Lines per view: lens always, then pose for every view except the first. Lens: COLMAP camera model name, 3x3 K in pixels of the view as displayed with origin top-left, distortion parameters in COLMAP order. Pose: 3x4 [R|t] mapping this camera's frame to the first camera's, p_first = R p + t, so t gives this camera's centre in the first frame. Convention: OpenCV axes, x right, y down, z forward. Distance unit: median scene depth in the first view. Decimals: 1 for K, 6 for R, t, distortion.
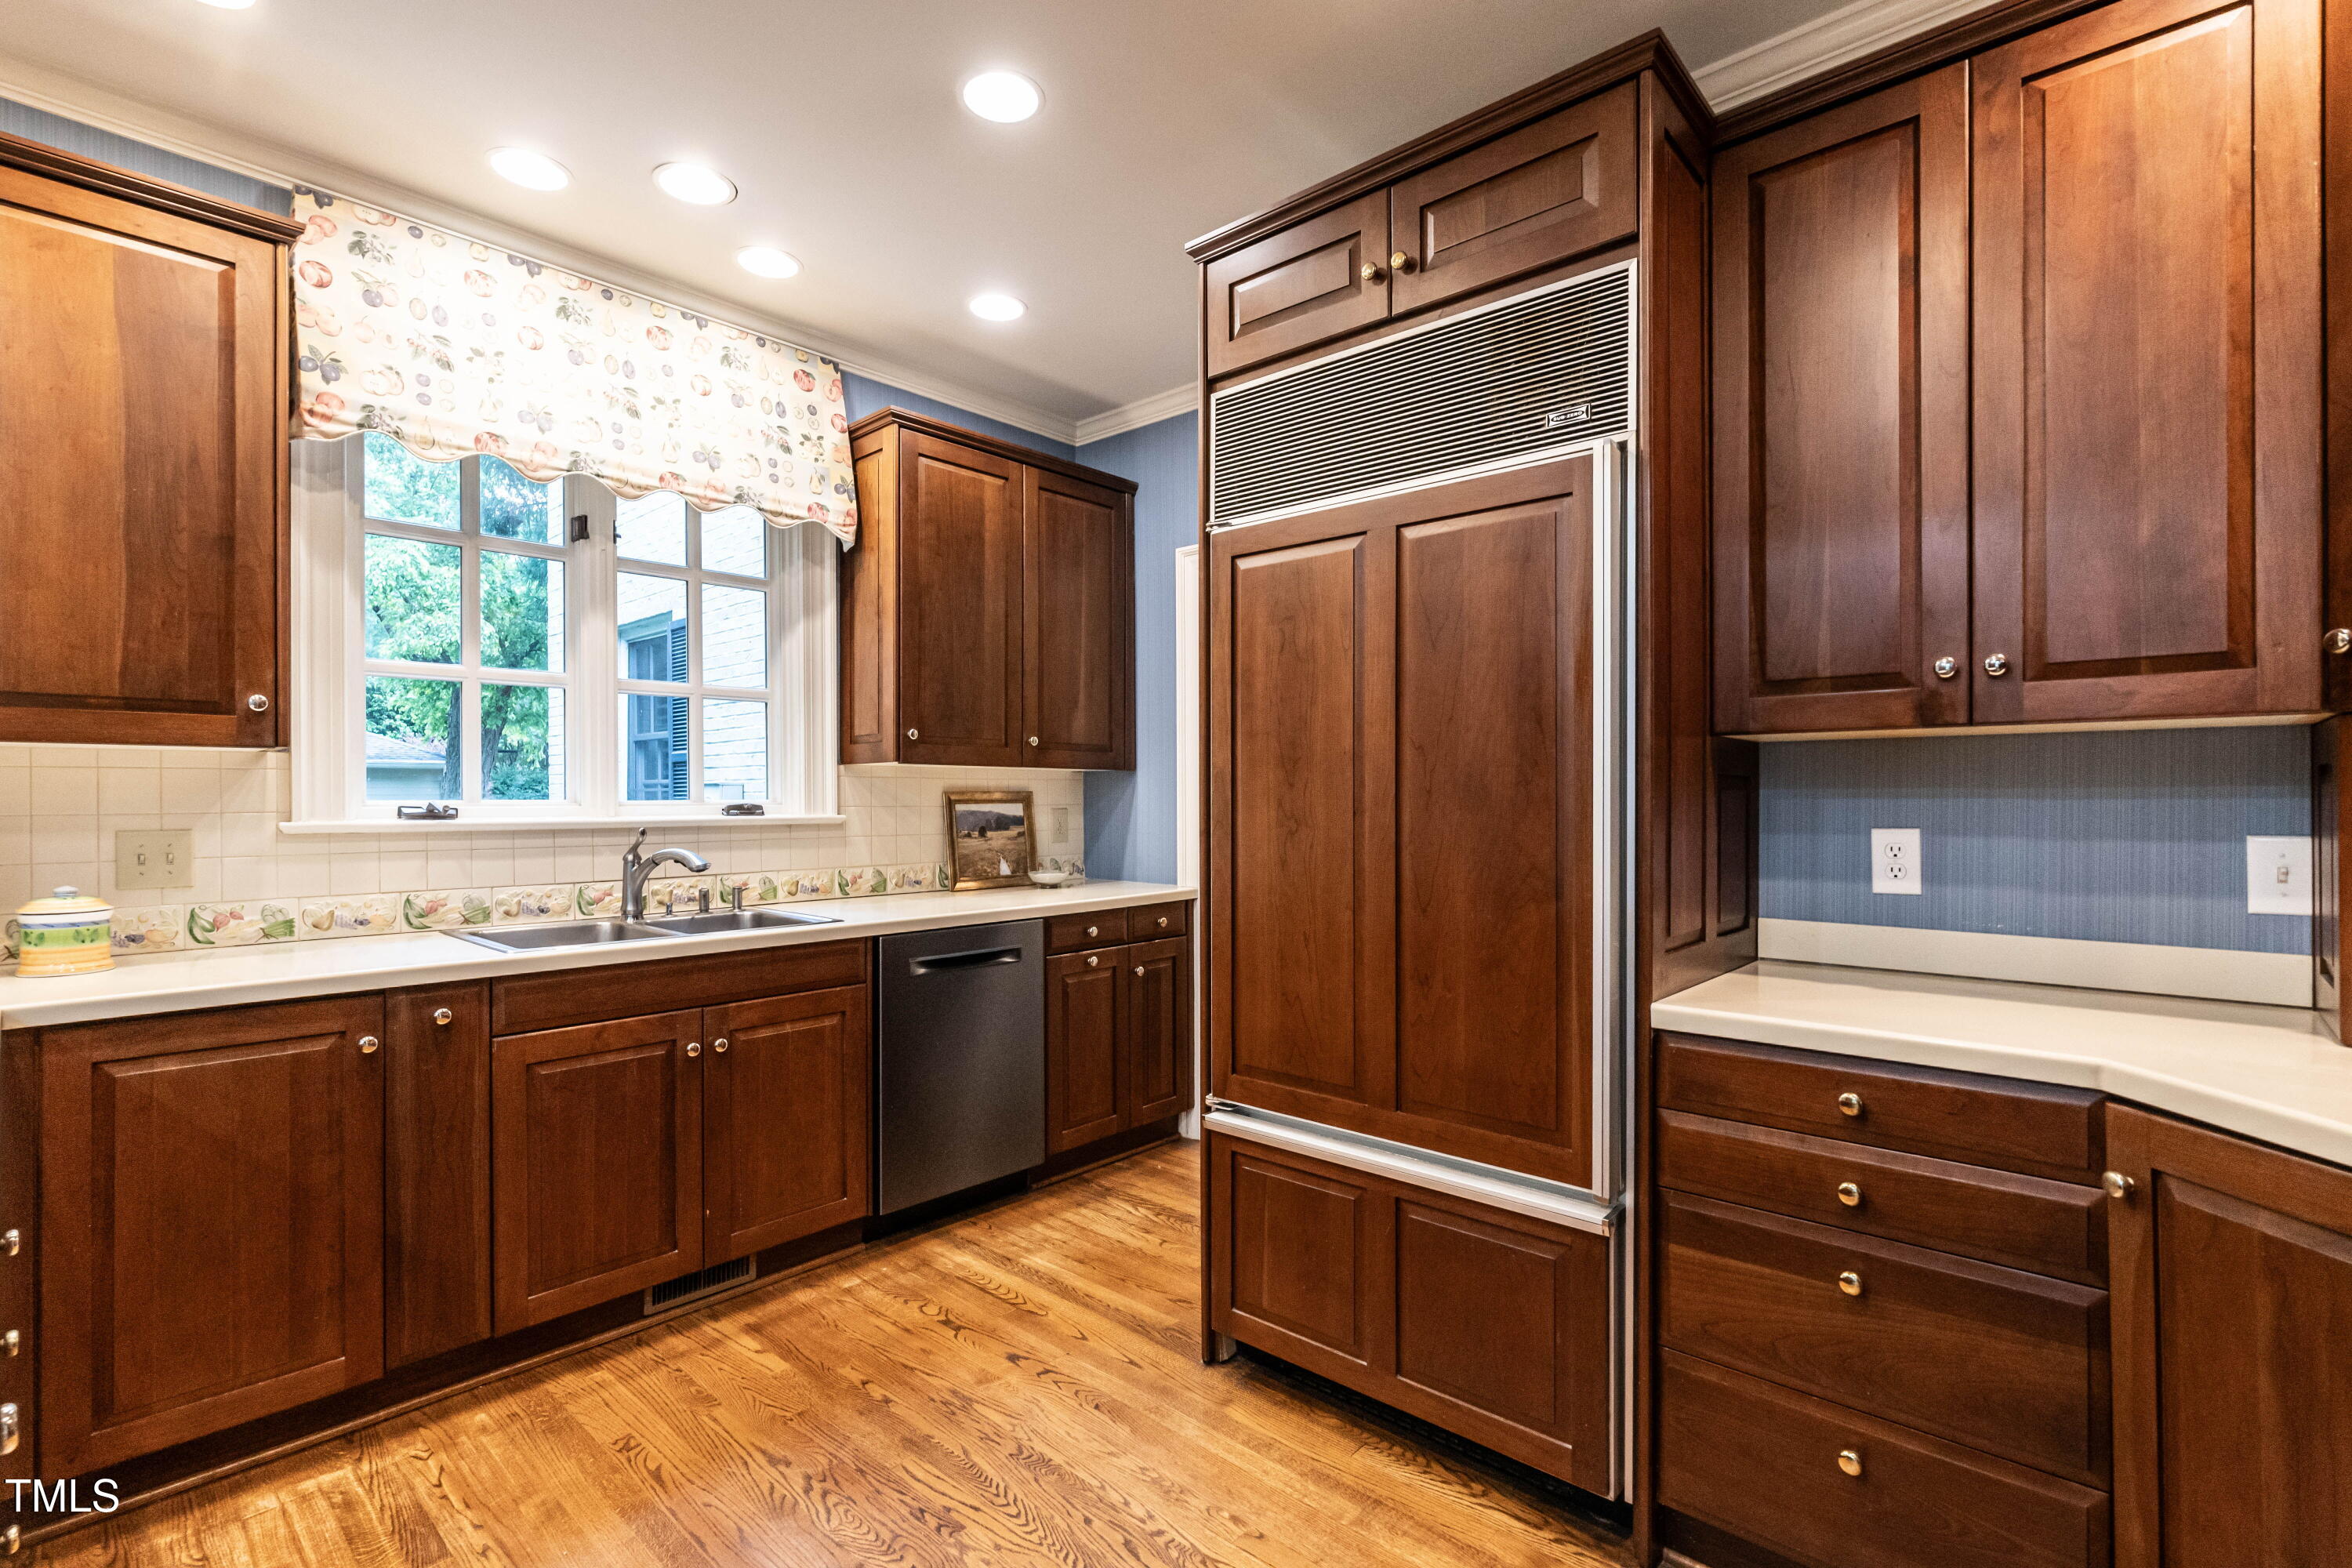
lens RADIAL K [[1078.3, 0, 1161.9], [0, 1078.3, 796.9], [0, 0, 1]] dist [-0.004718, 0.001519]
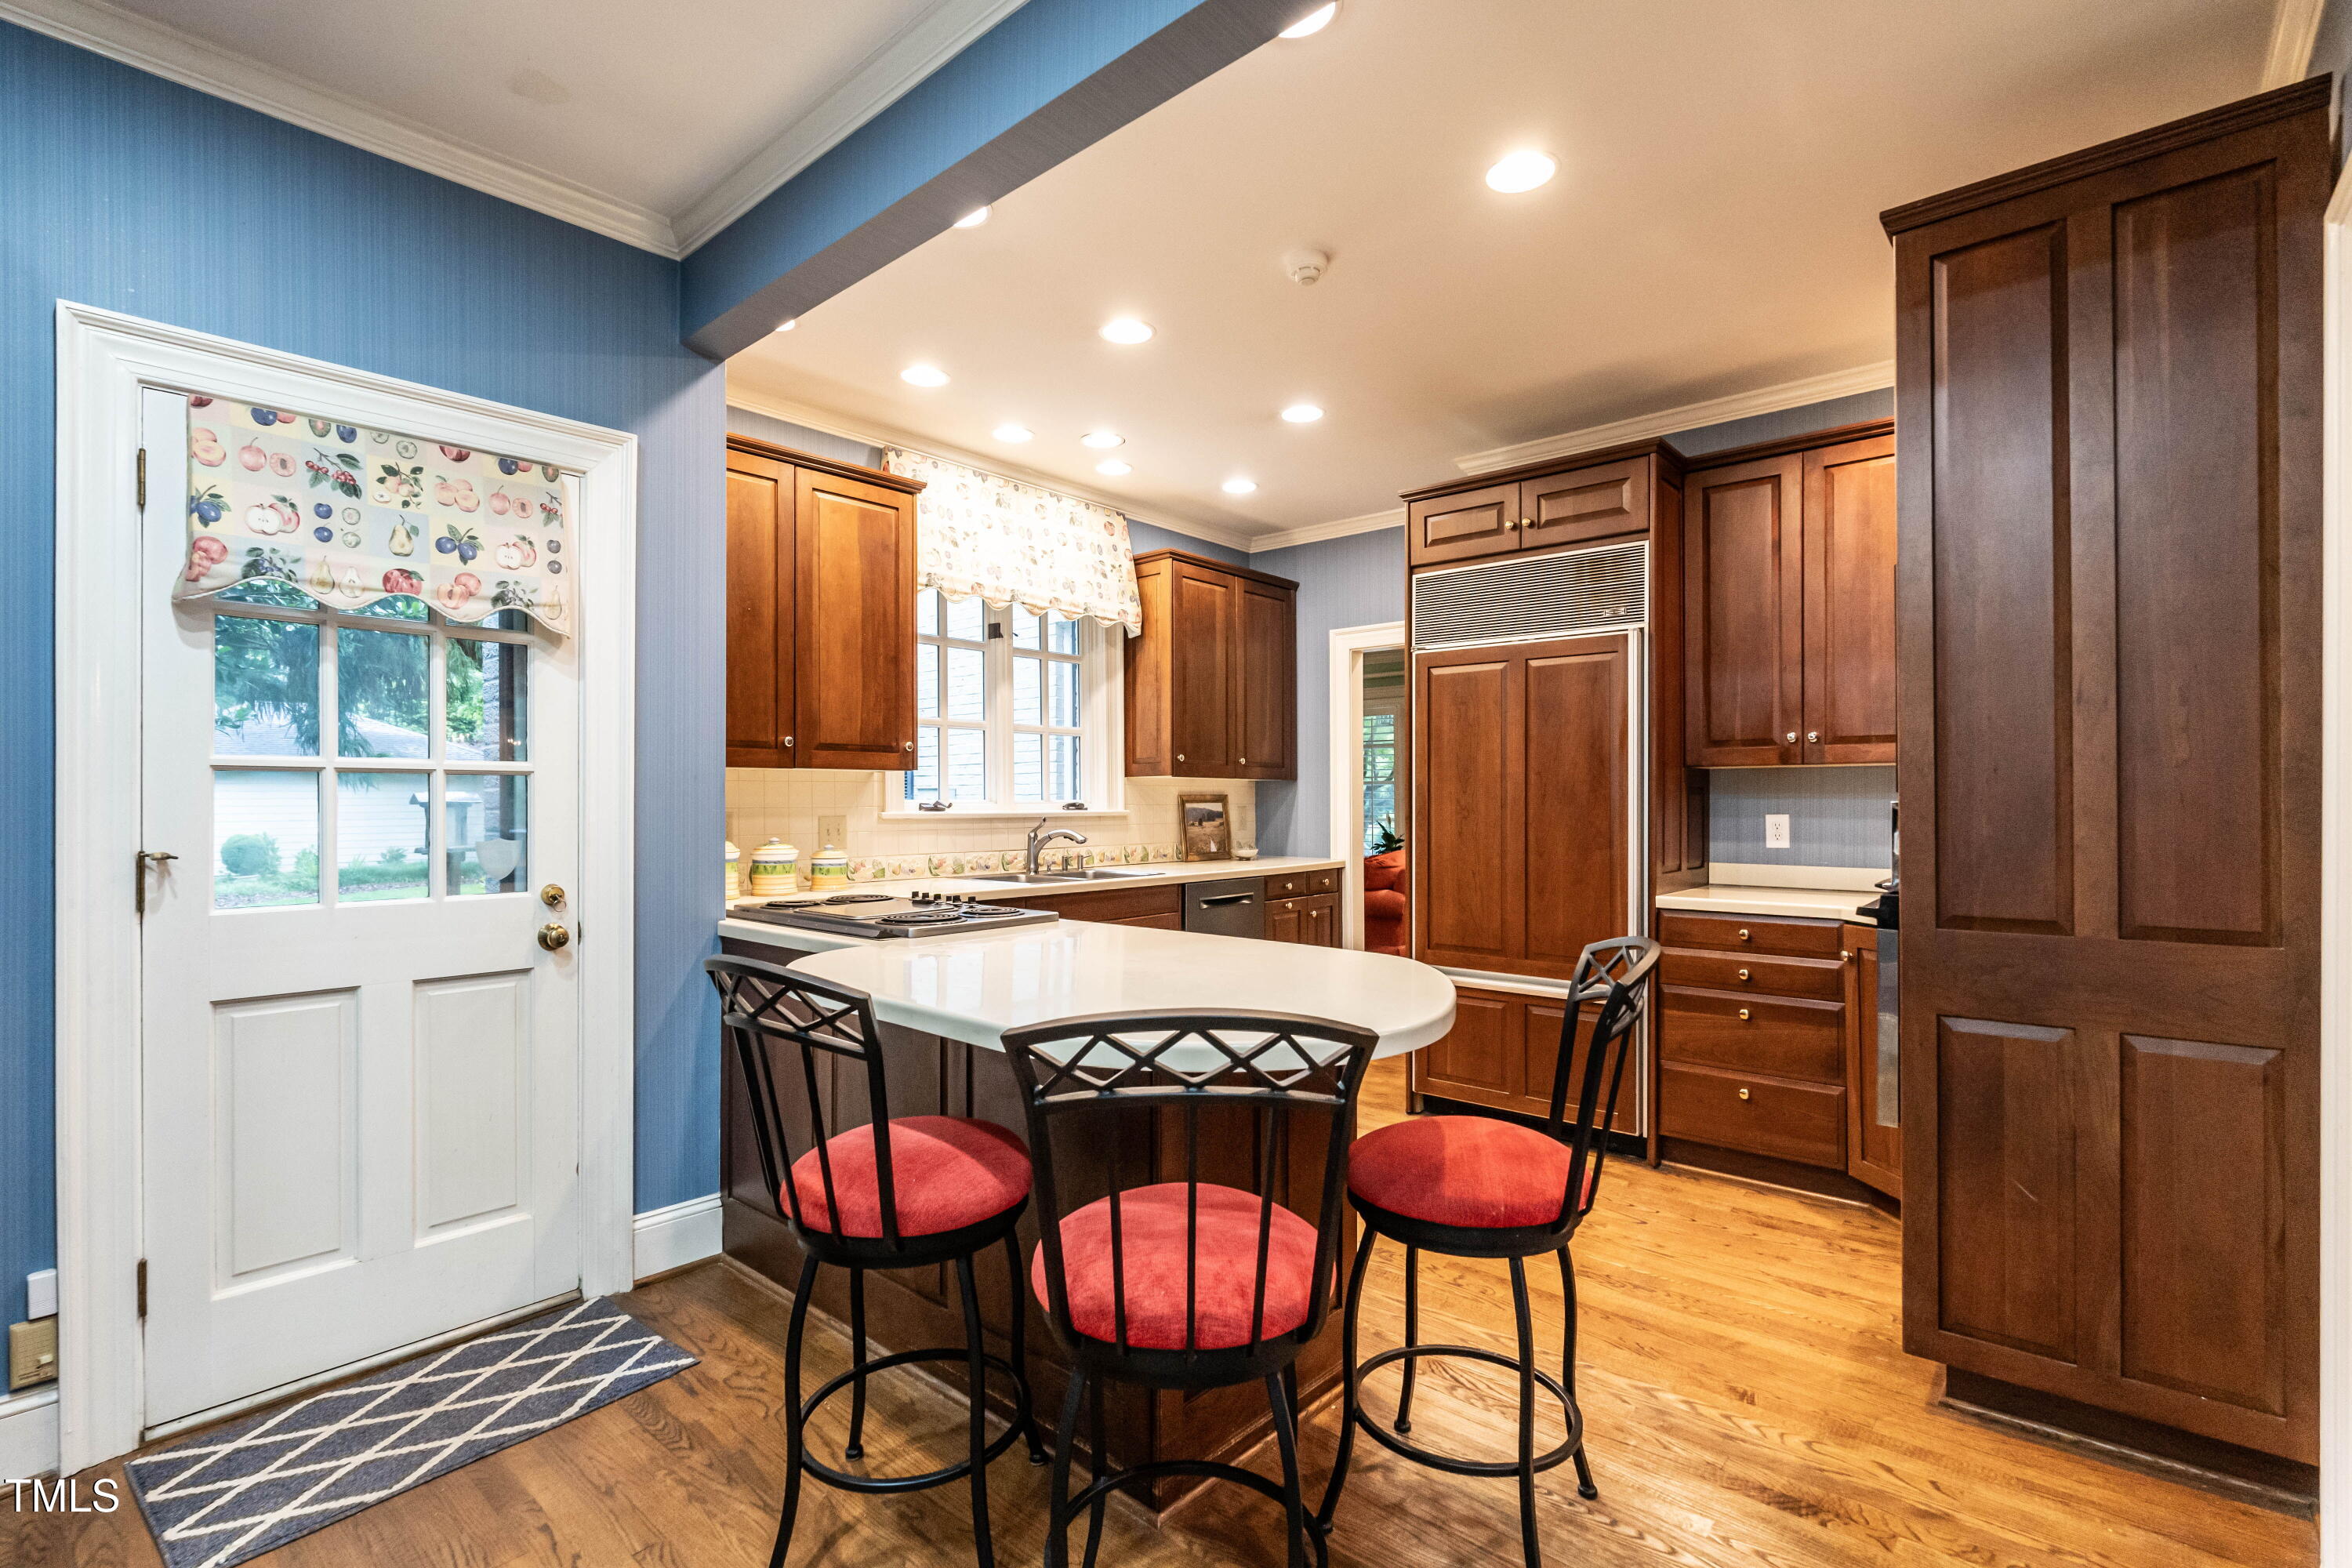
lens RADIAL K [[1078.3, 0, 1190.8], [0, 1078.3, 794.6], [0, 0, 1]] dist [-0.004718, 0.001519]
pose [[0.999406, 0.001136, 0.034456, -0.379730], [-0.000971, 0.999988, -0.004826, 0.003084], [-0.034461, 0.004790, 0.999395, -0.773841]]
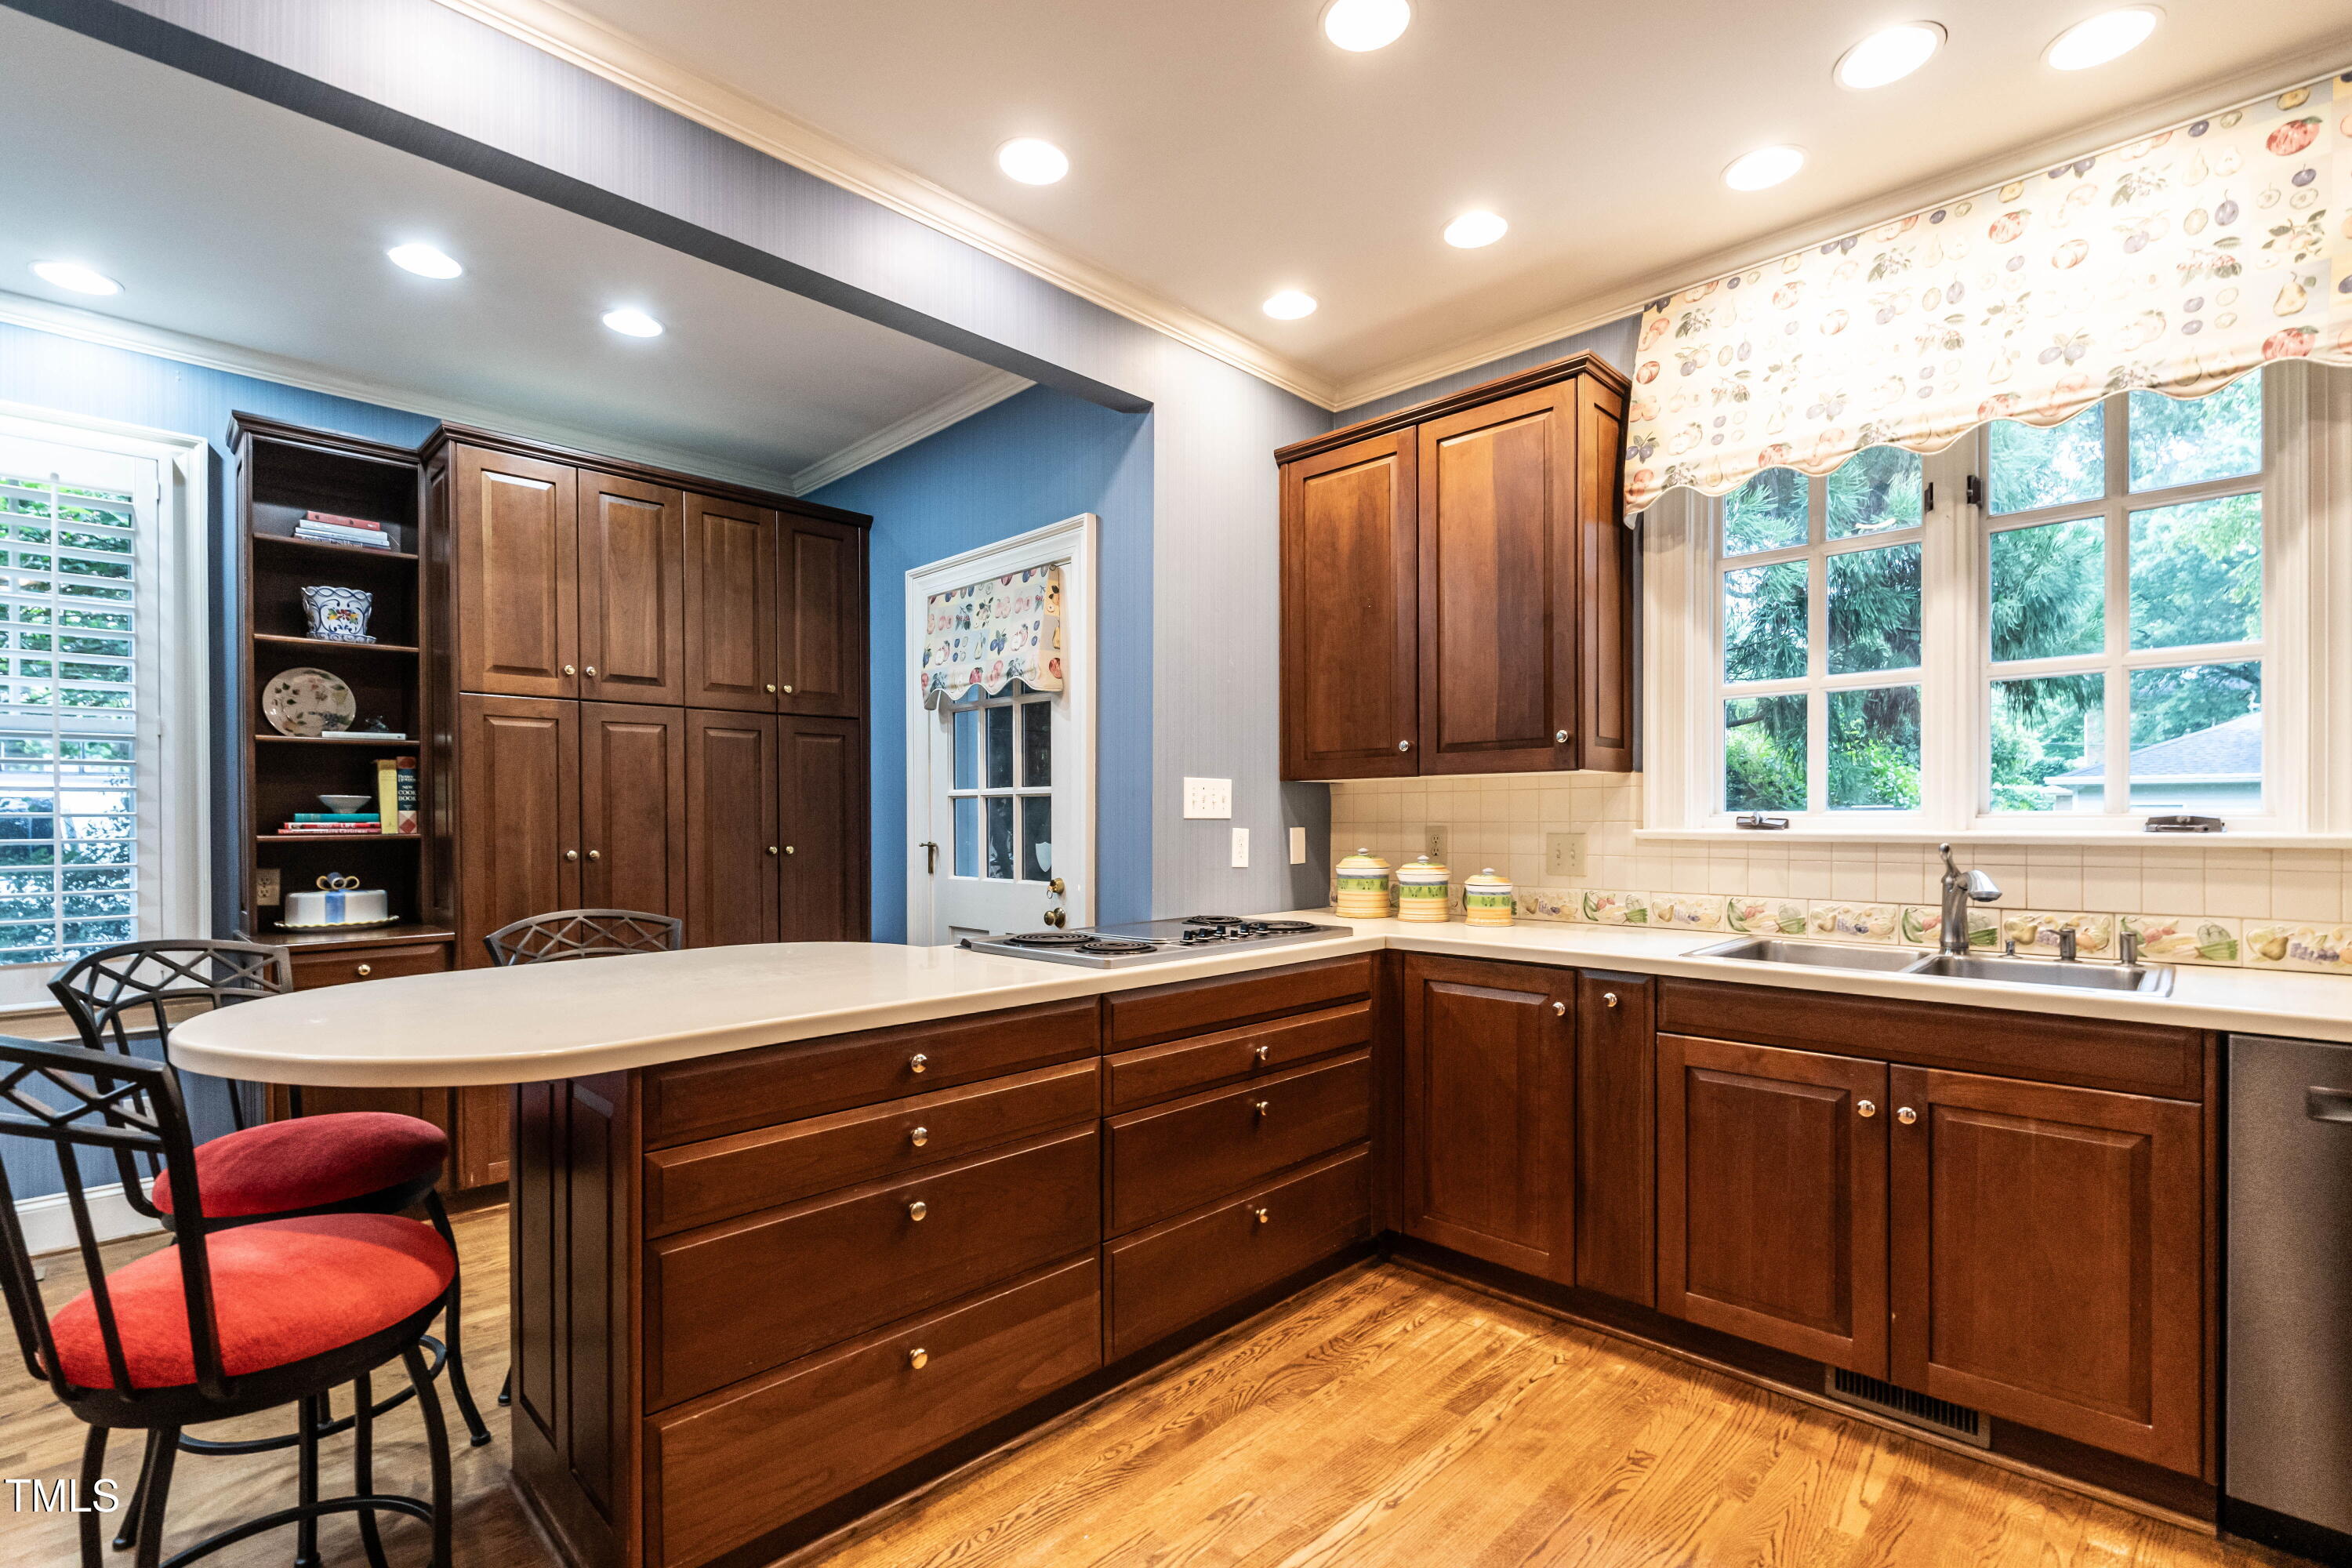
lens RADIAL K [[1052.7, 0, 1176.1], [0, 1052.7, 819.5], [0, 0, 1]] dist [-0.006475, 0.000386]
pose [[-0.029089, 0.004997, -0.999564, 0.406337], [0.003783, 0.999981, 0.004889, 0.004724], [0.999570, -0.003639, -0.029107, 0.511456]]
